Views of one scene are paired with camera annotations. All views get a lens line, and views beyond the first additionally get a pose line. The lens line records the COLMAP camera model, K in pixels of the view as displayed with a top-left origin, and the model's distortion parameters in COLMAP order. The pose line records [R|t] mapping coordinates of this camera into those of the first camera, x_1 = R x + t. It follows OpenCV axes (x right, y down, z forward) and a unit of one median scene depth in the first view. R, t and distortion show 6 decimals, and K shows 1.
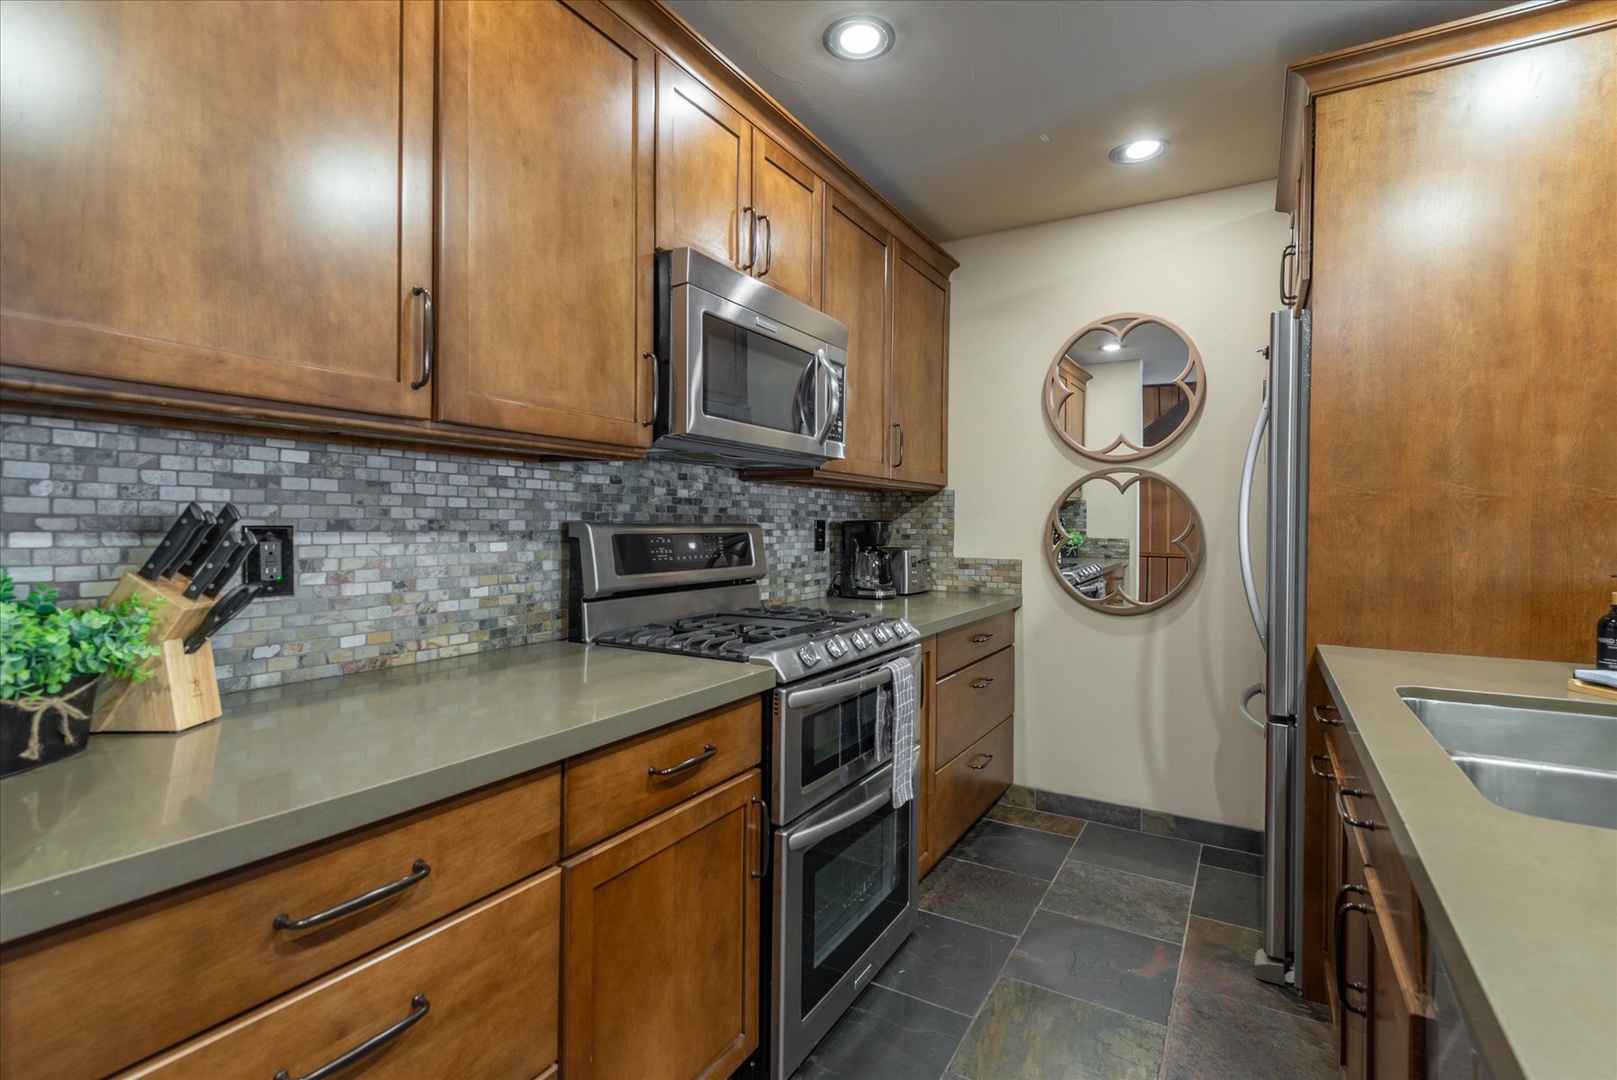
lens RADIAL K [[758.8, 0, 811.3], [0, 758.8, 534.7], [0, 0, 1]] dist [0.016845, -0.009686]
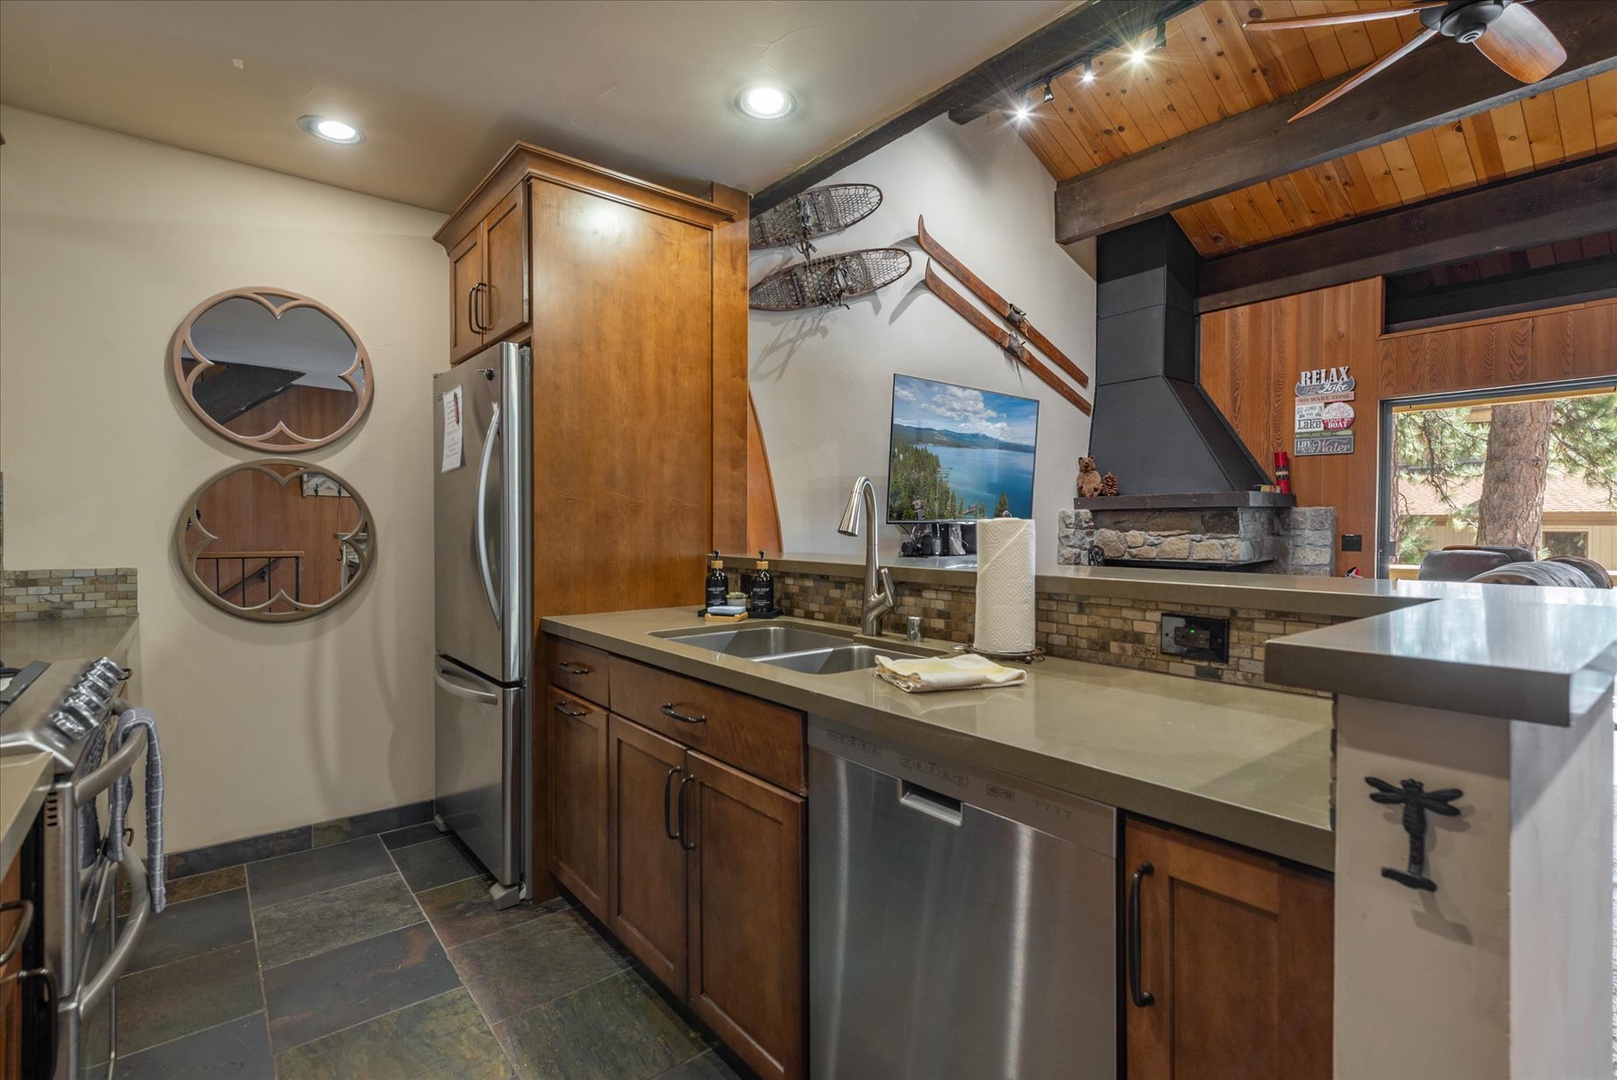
lens RADIAL K [[744.1, 0, 808.5], [0, 744.1, 540.0], [0, 0, 1]] dist [0.011082, -0.007738]
pose [[0.343837, -0.023704, 0.938730, -0.340405], [0.013973, 0.999700, 0.020126, -0.002082], [-0.938926, 0.006197, 0.344065, 0.170384]]
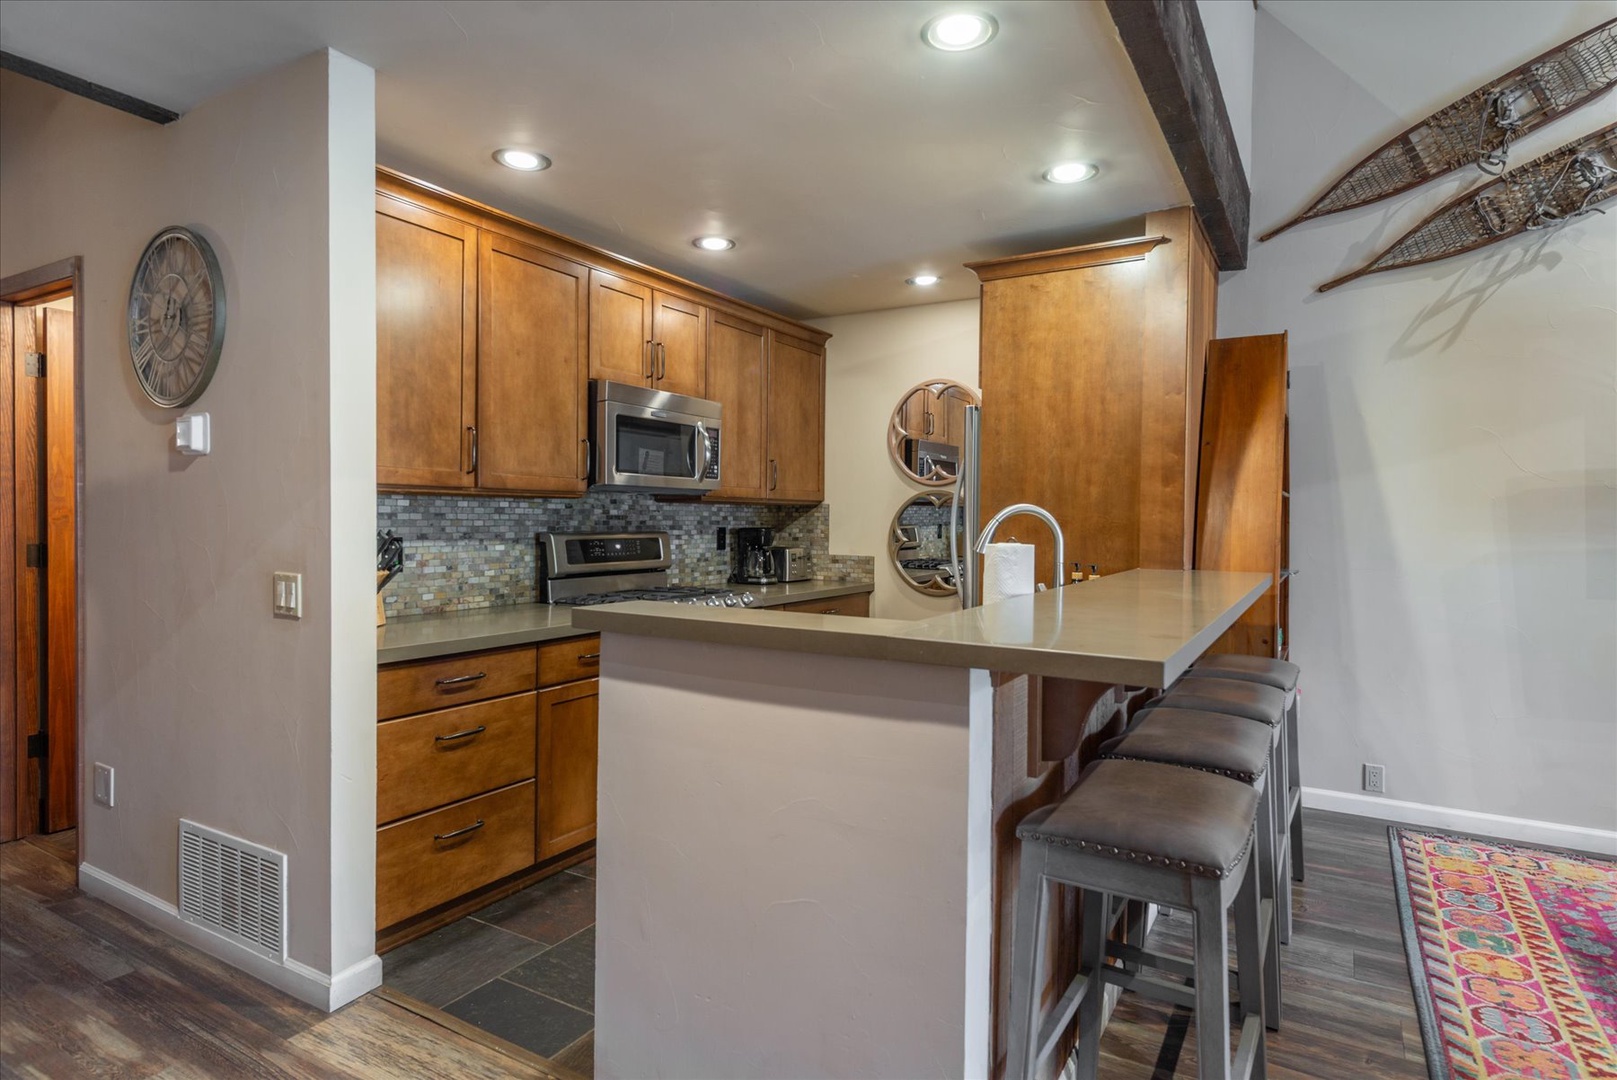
lens RADIAL K [[873.4, 0, 816.4], [0, 873.4, 534.9], [0, 0, 1]] dist [0.003604, -0.000892]
pose [[0.999996, 0.001940, -0.002113, 0.303421], [-0.001927, 0.999978, 0.006310, -0.025430], [0.002125, -0.006306, 0.999978, -0.951382]]
